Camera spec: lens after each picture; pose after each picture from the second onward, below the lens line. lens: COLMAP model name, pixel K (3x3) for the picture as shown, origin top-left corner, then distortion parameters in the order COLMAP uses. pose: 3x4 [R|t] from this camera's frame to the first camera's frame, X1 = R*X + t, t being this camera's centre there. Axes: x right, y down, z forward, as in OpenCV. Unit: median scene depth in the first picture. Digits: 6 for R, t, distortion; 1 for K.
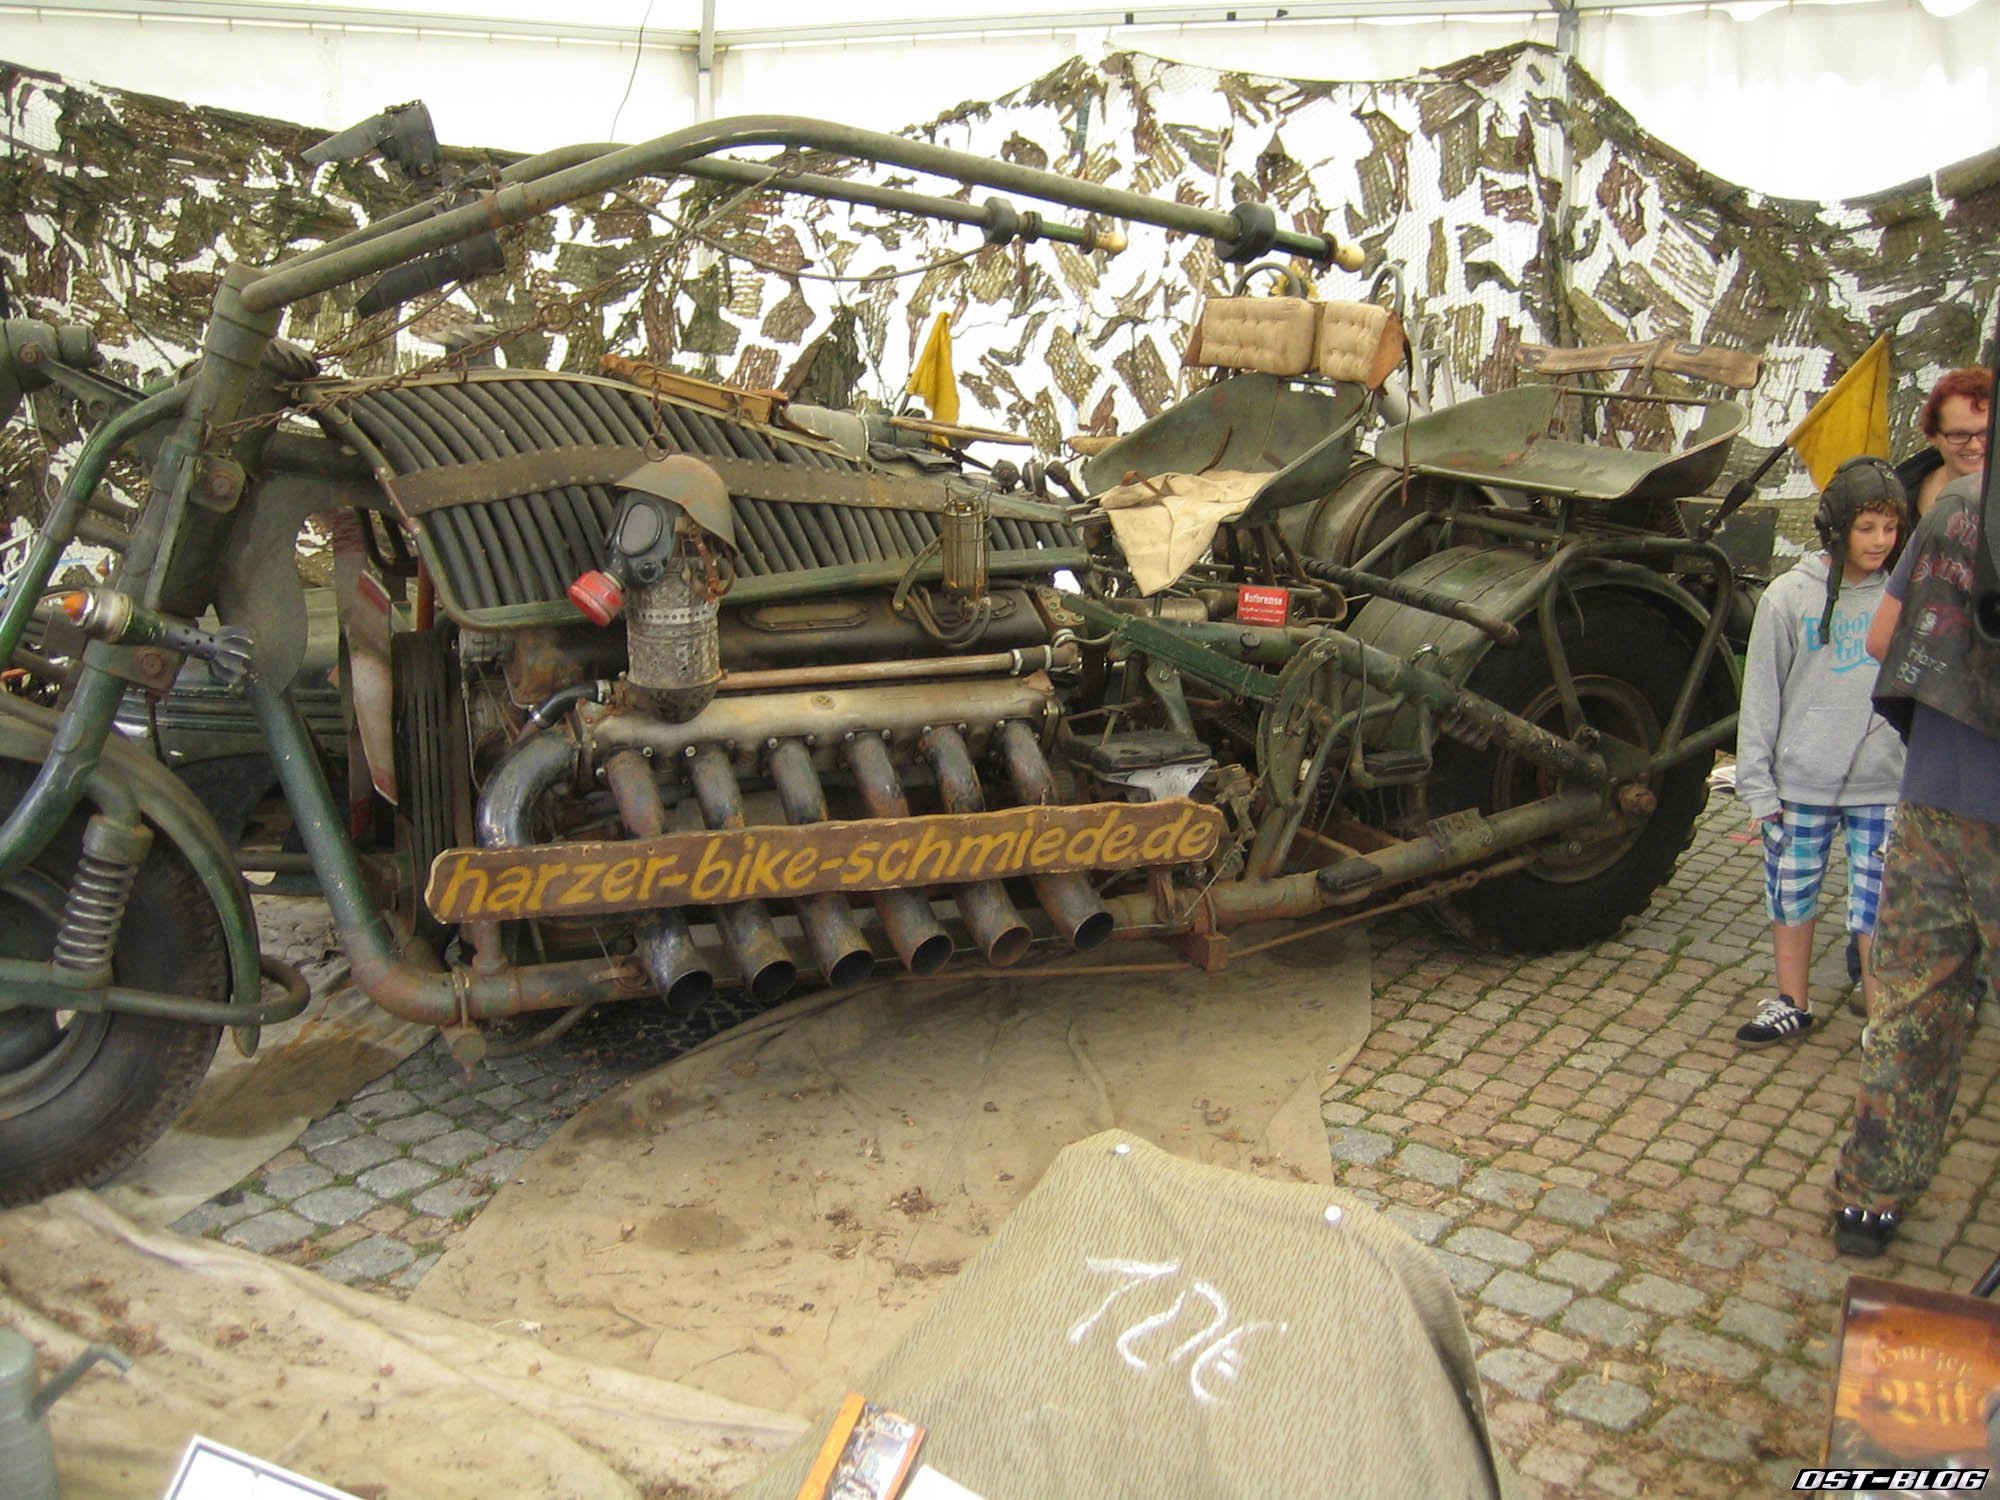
lens RADIAL K [[2233.1, 0, 898.0], [0, 2233.1, 746.0], [0, 0, 1]] dist [-0.157775, 0.250099]
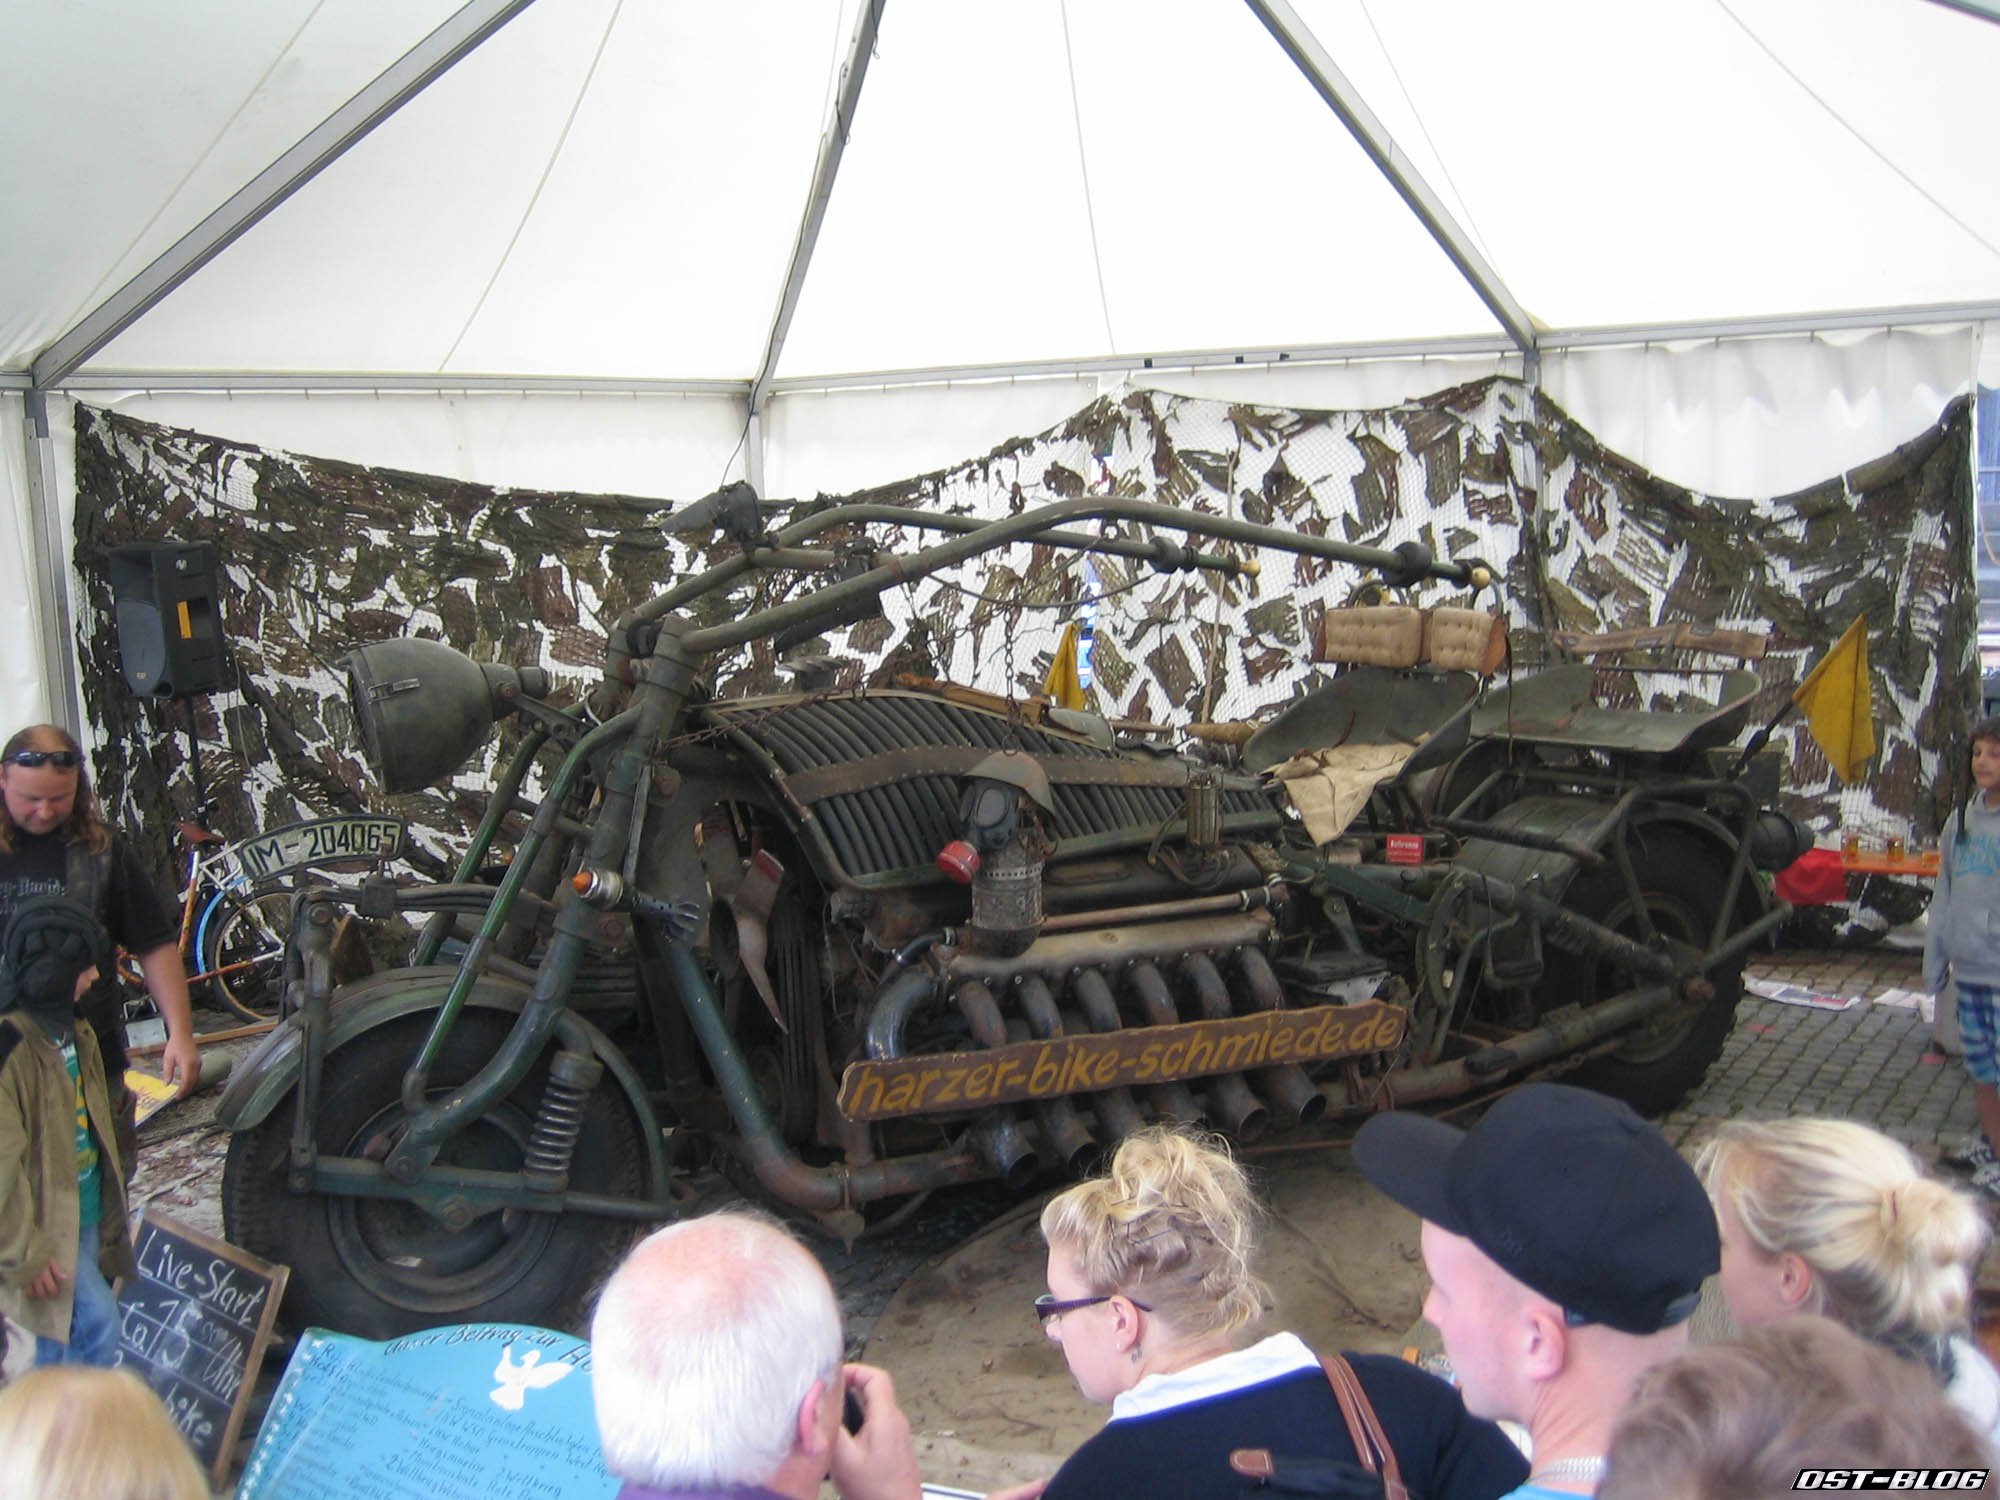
lens RADIAL K [[2233.1, 0, 898.0], [0, 2233.1, 746.0], [0, 0, 1]] dist [-0.157775, 0.250099]
pose [[0.997256, -0.043259, 0.060075, -0.170533], [0.050702, 0.990414, -0.128487, 0.022241], [-0.053941, 0.131180, 0.989890, -0.206587]]
